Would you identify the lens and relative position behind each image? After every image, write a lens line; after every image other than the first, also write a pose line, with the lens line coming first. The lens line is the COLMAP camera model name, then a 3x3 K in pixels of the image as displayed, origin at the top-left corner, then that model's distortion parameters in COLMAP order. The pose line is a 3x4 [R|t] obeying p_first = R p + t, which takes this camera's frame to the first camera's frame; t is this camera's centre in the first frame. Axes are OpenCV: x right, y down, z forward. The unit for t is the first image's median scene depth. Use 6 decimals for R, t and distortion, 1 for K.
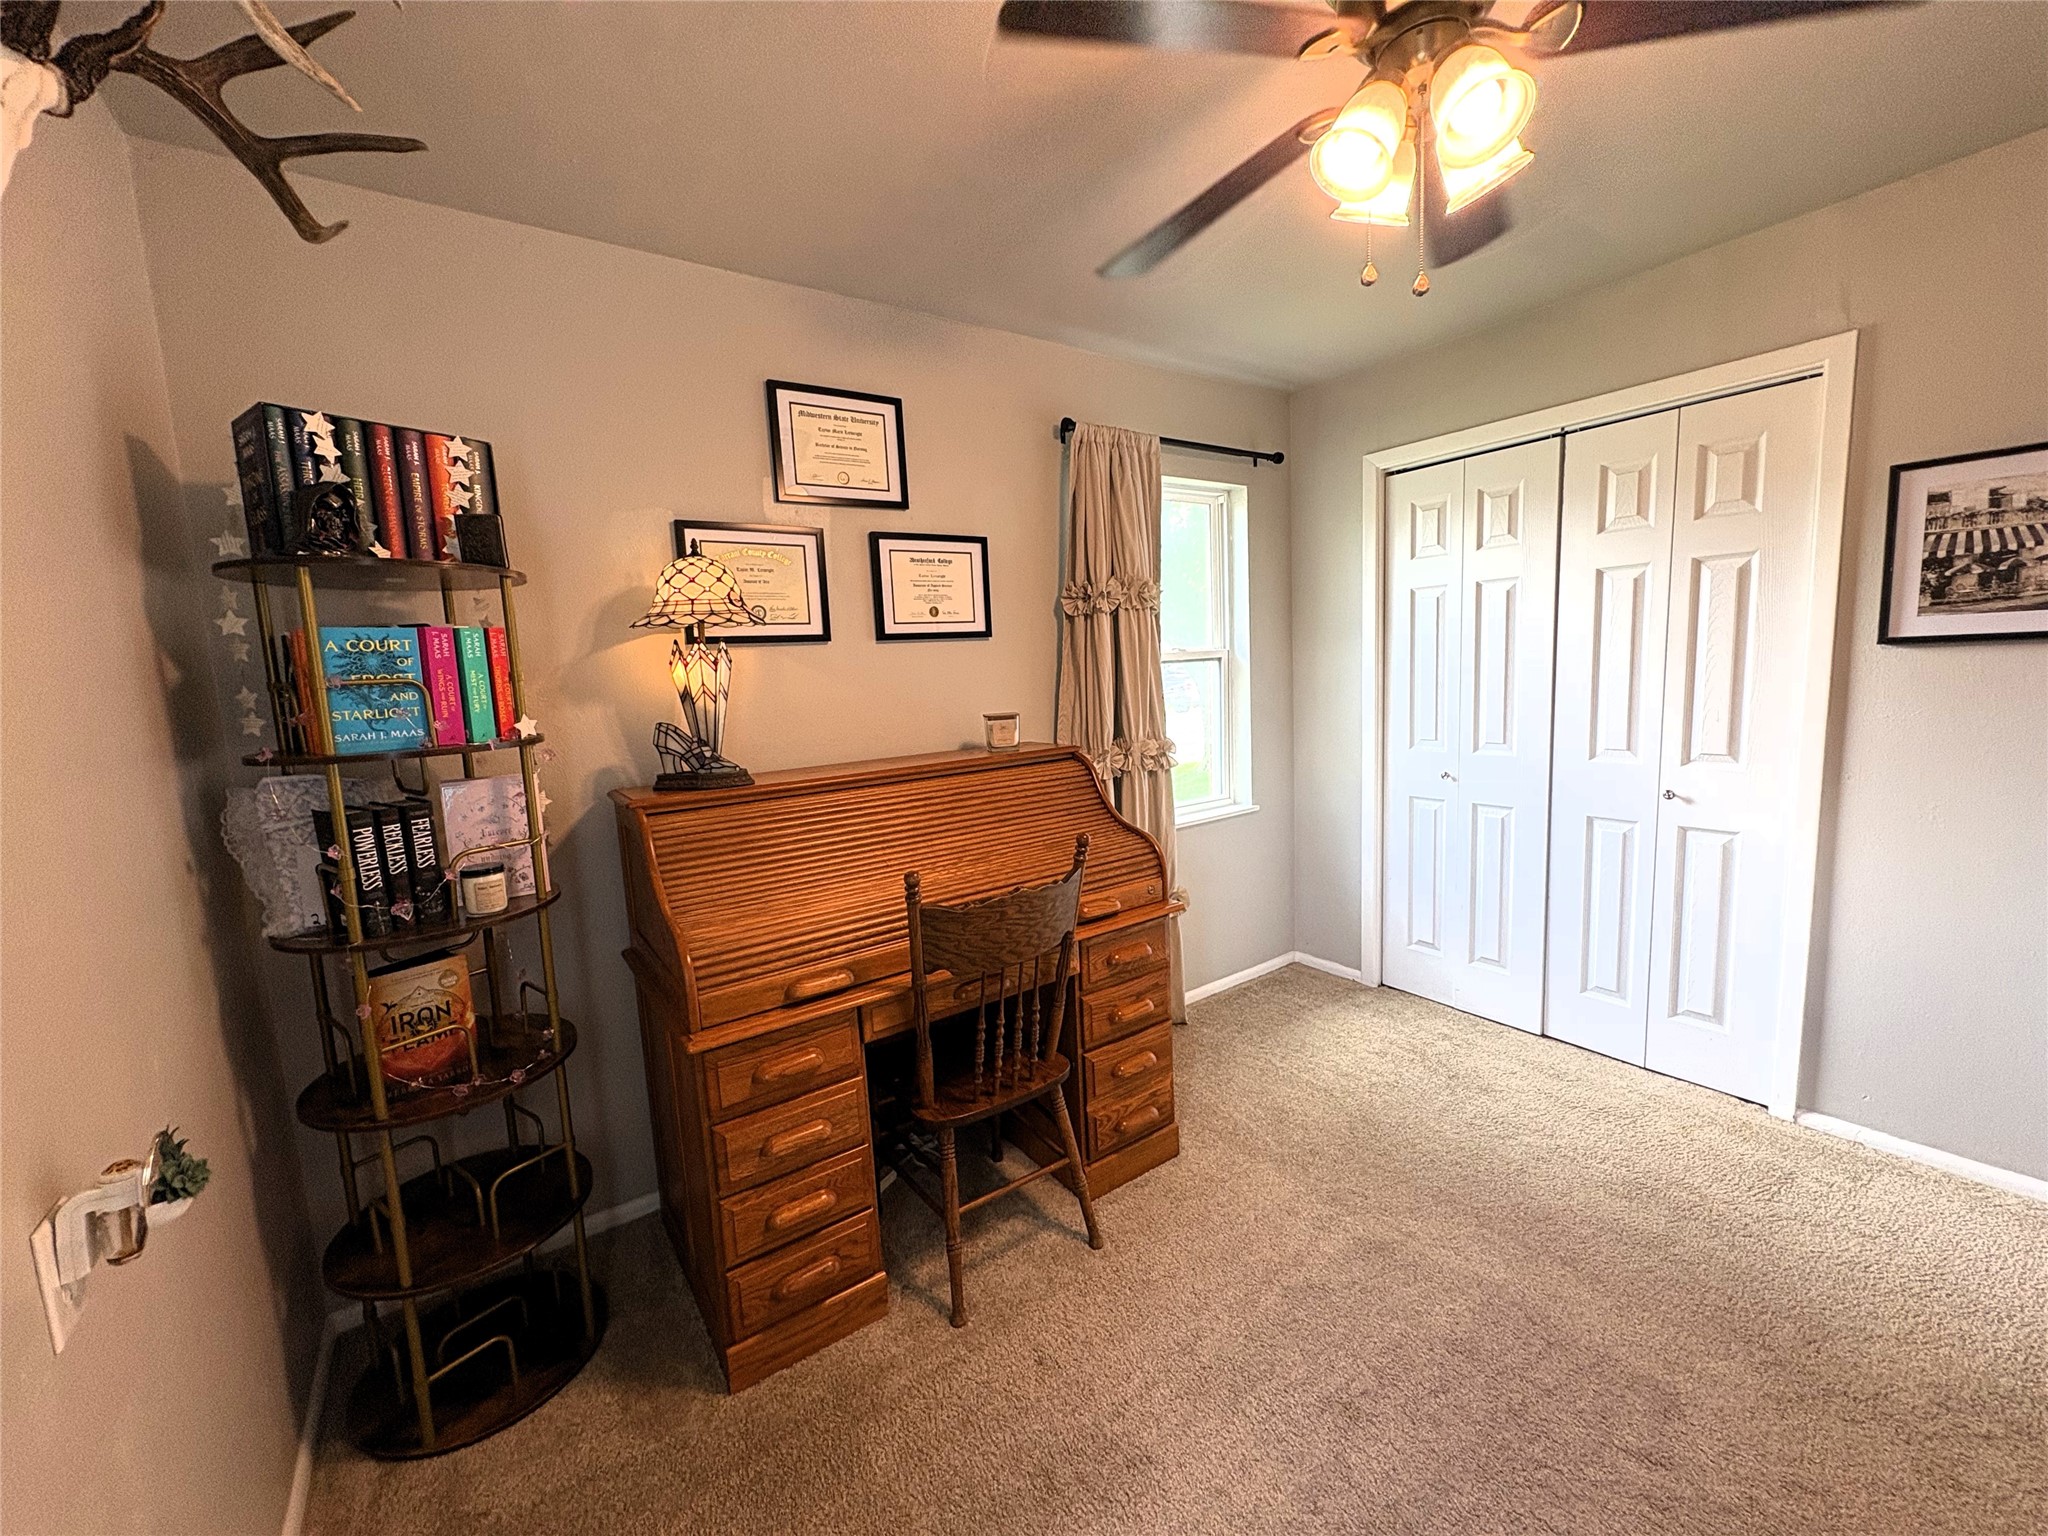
lens RADIAL K [[816.9, 0, 1027.0], [0, 816.9, 761.8], [0, 0, 1]] dist [0.003224, -0.000170]
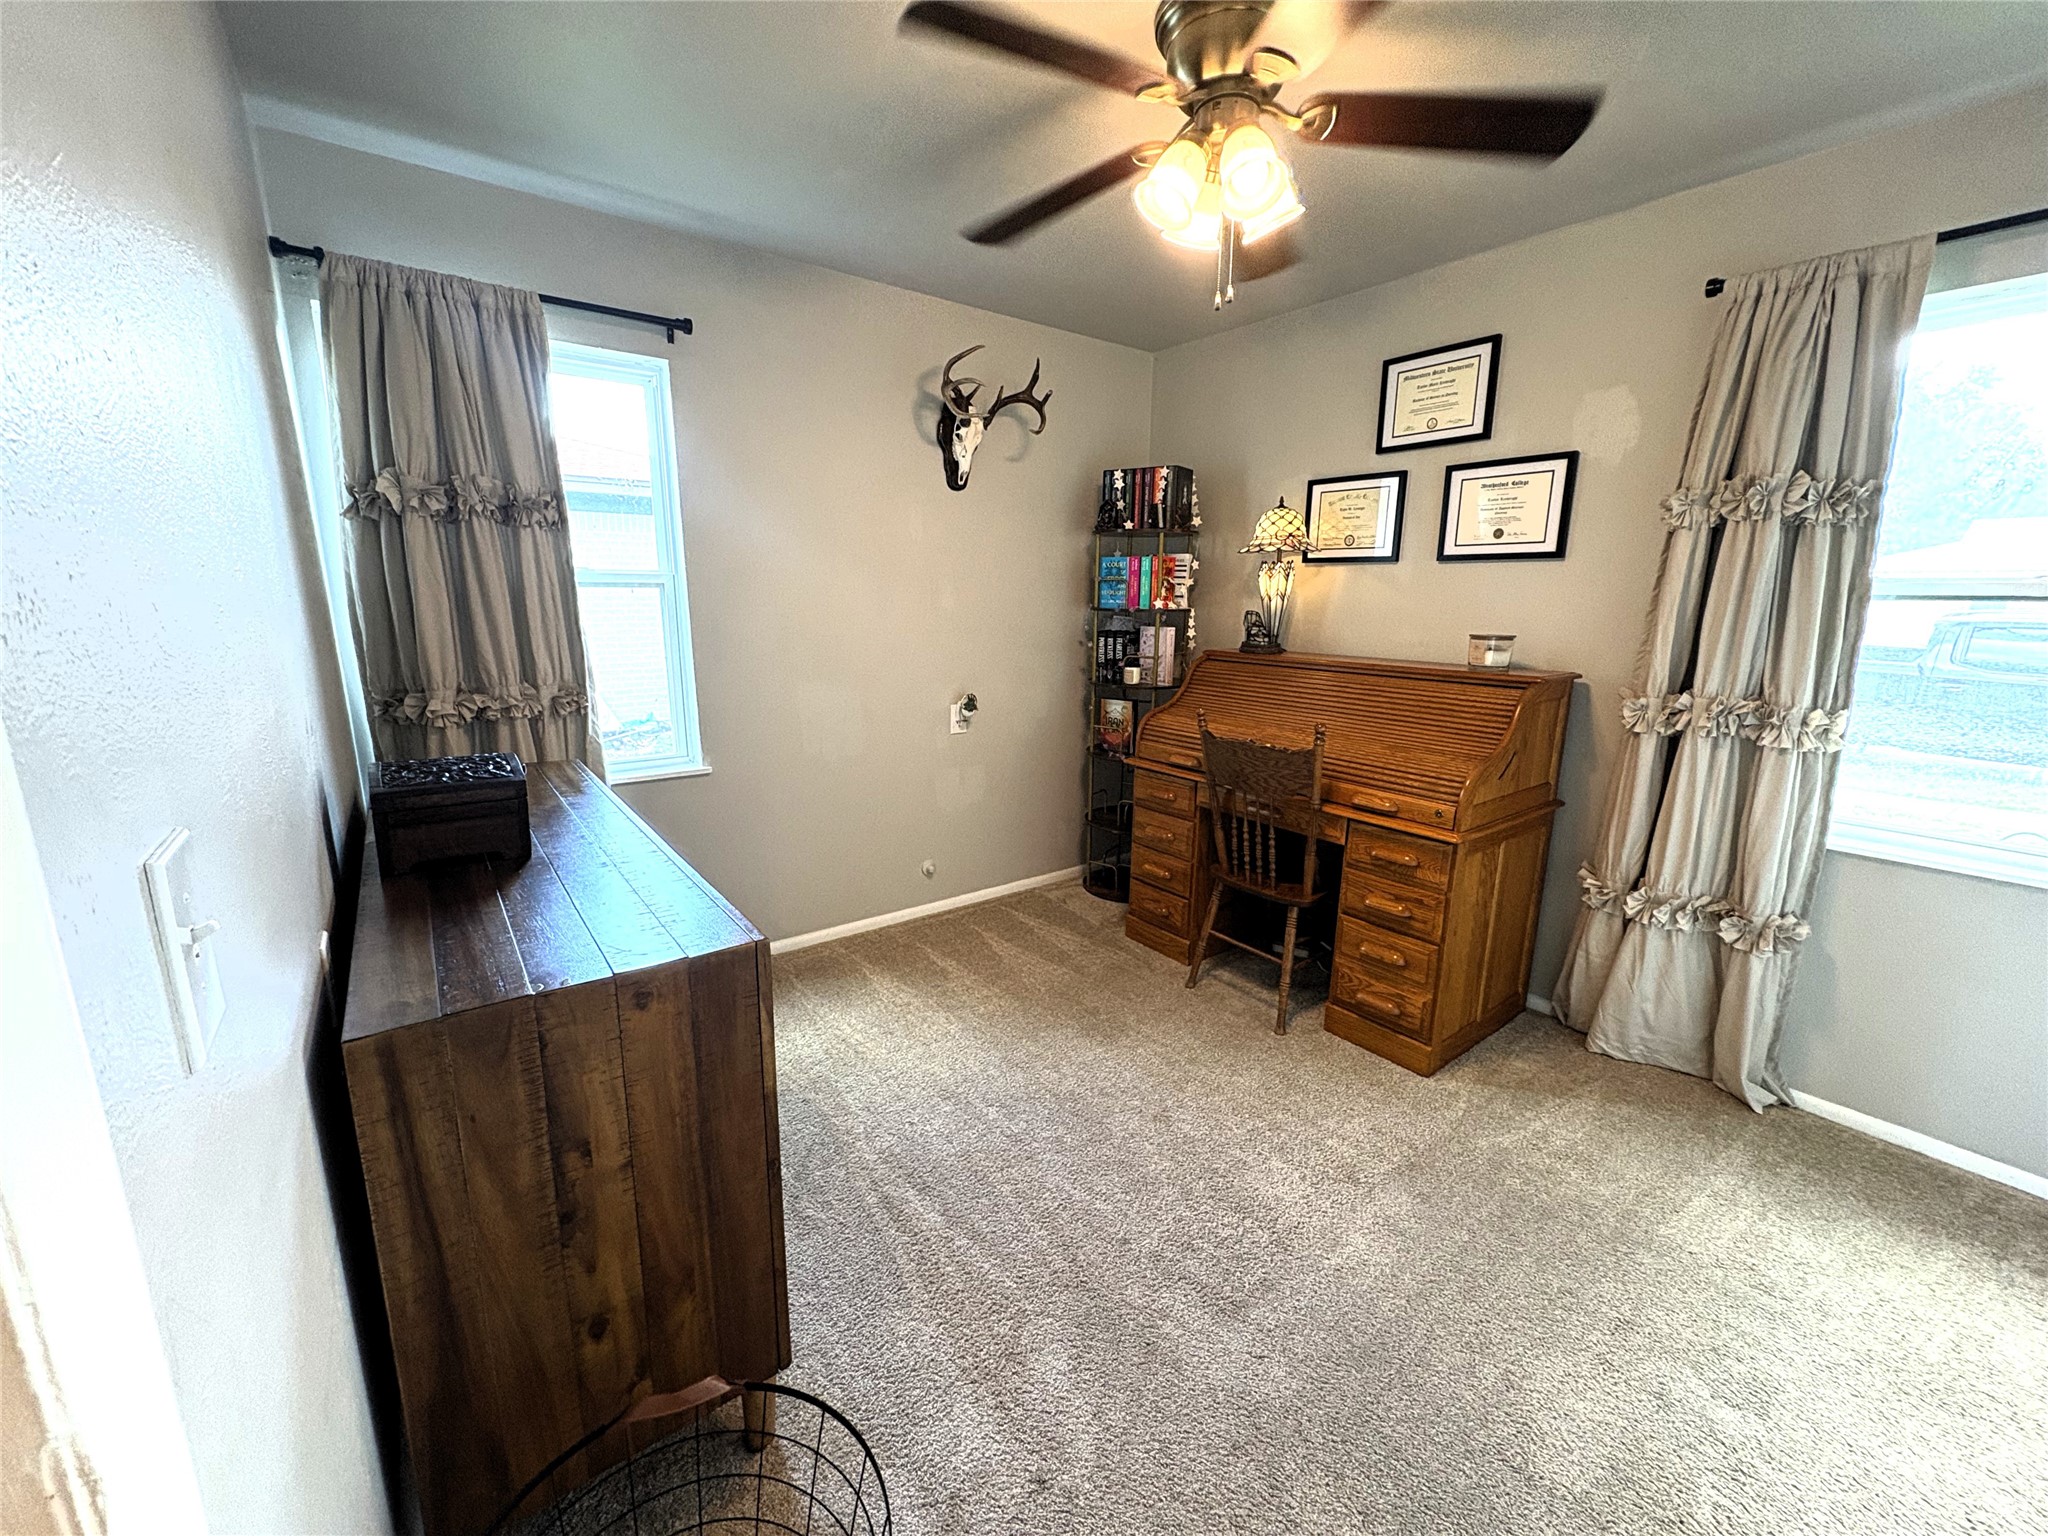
lens RADIAL K [[816.9, 0, 1013.8], [0, 816.9, 763.0], [0, 0, 1]] dist [0.003224, -0.000170]
pose [[0.030549, 0.255589, -0.966303, 1.054101], [-0.132701, 0.959233, 0.249524, -0.086158], [0.990685, 0.120606, 0.063221, 0.373093]]
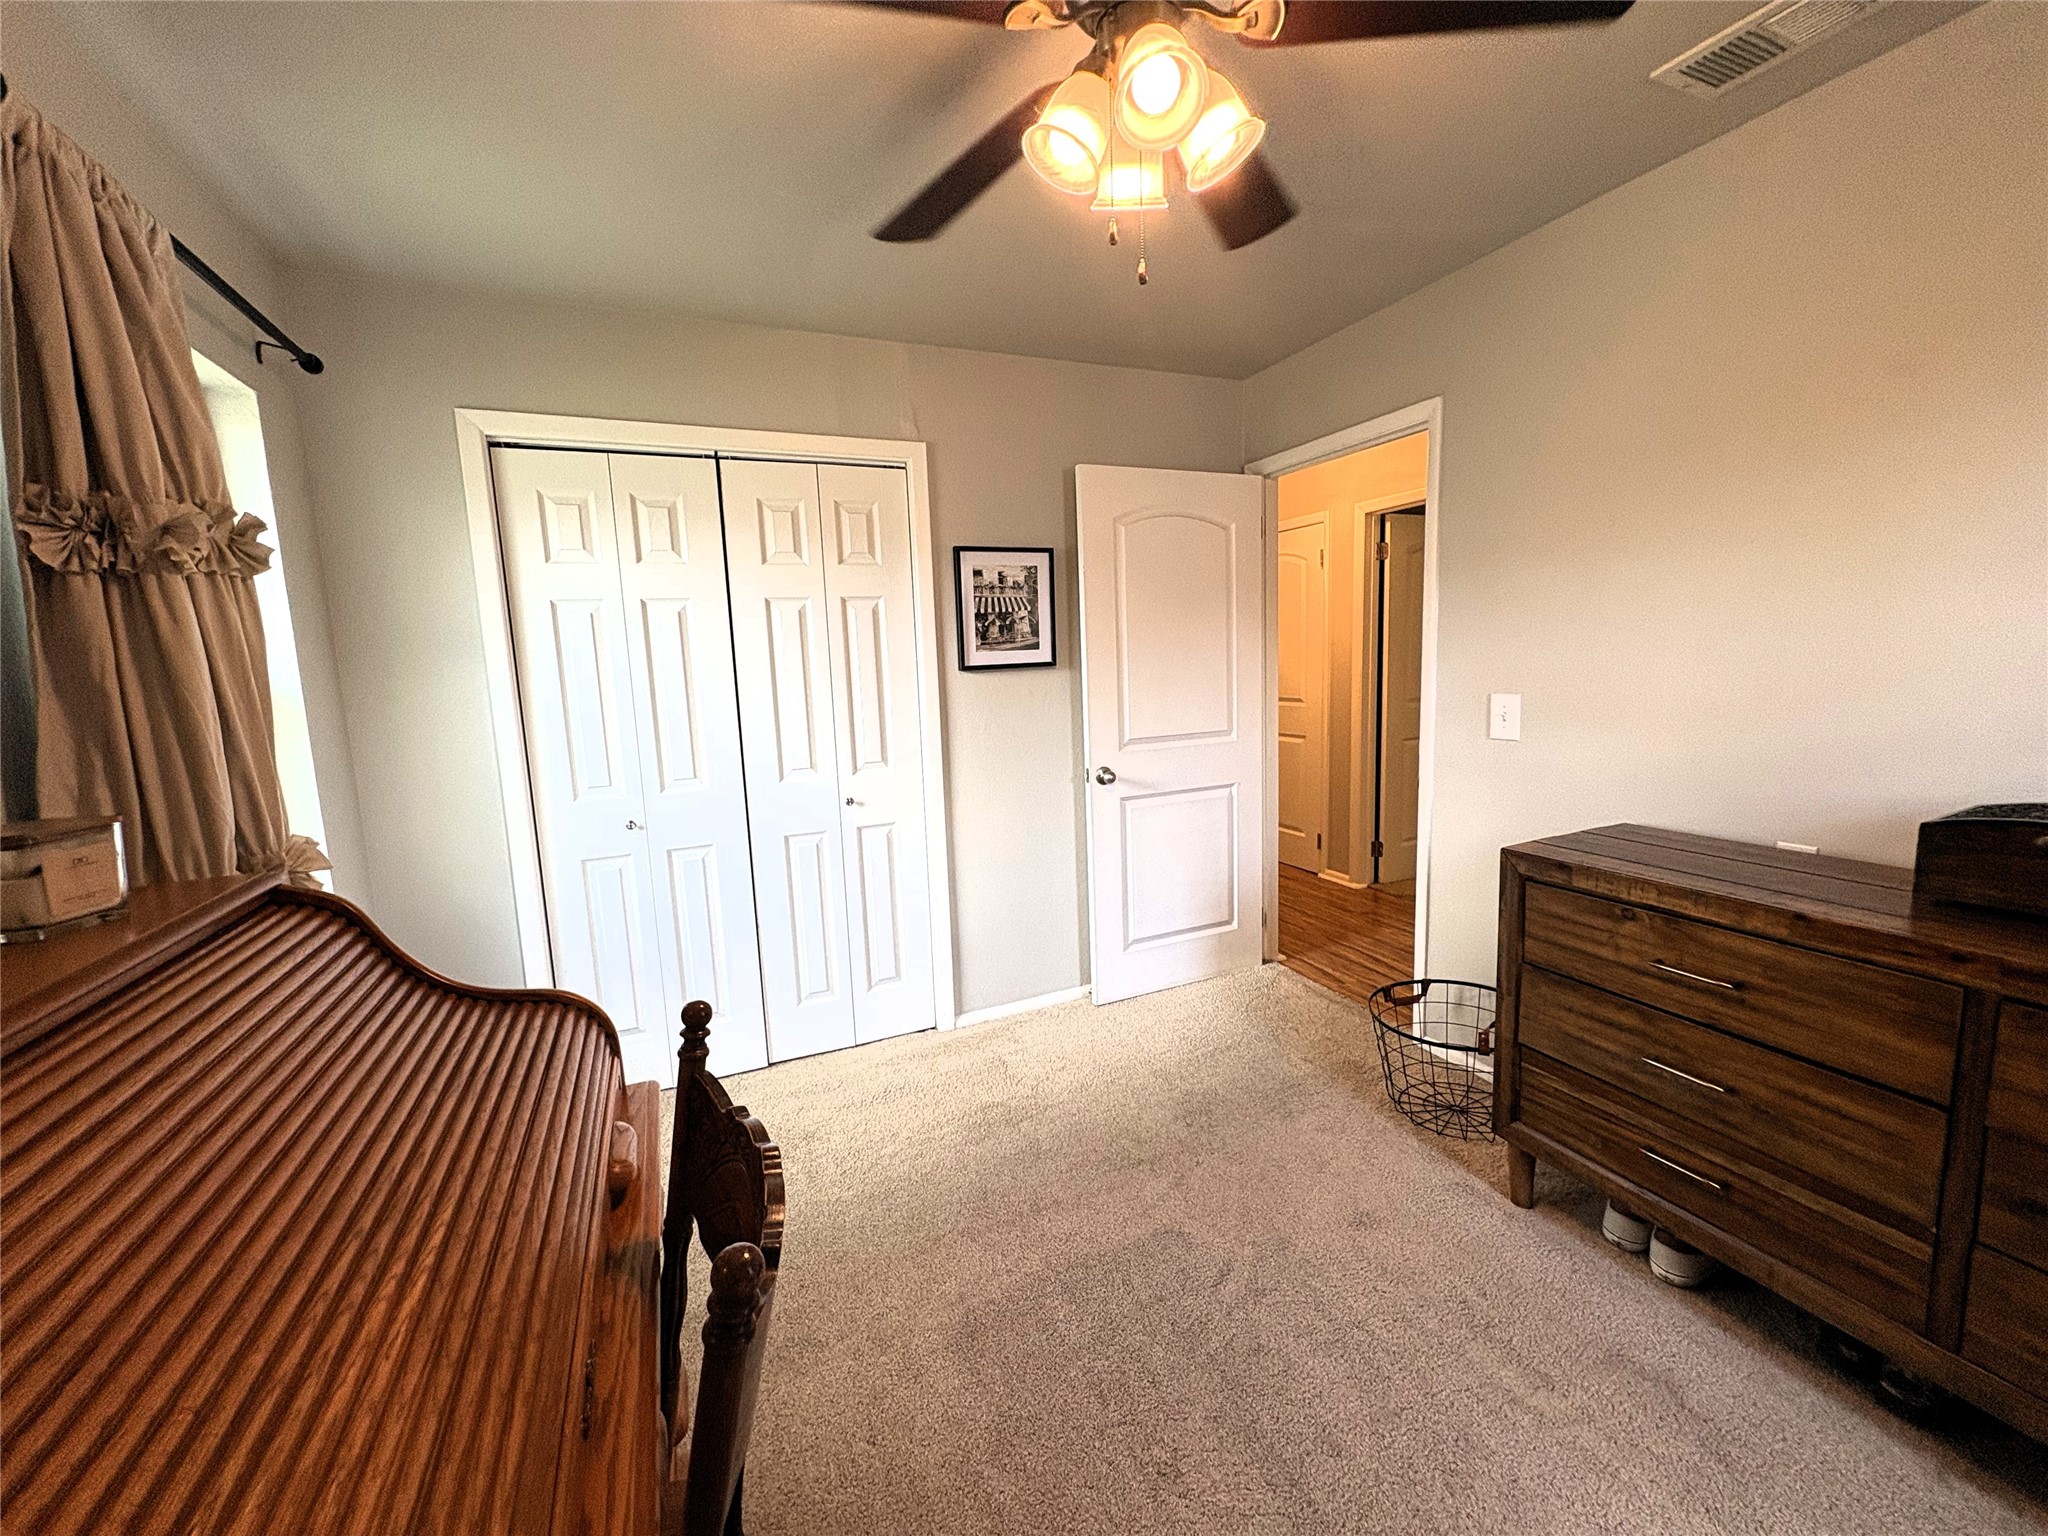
lens RADIAL K [[816.9, 0, 1034.5], [0, 816.9, 765.5], [0, 0, 1]] dist [0.003224, -0.000170]
pose [[0.192219, -0.088401, 0.977362, -0.305315], [0.151105, 0.986724, 0.059530, -0.041973], [-0.969649, 0.136241, 0.203025, 0.555484]]
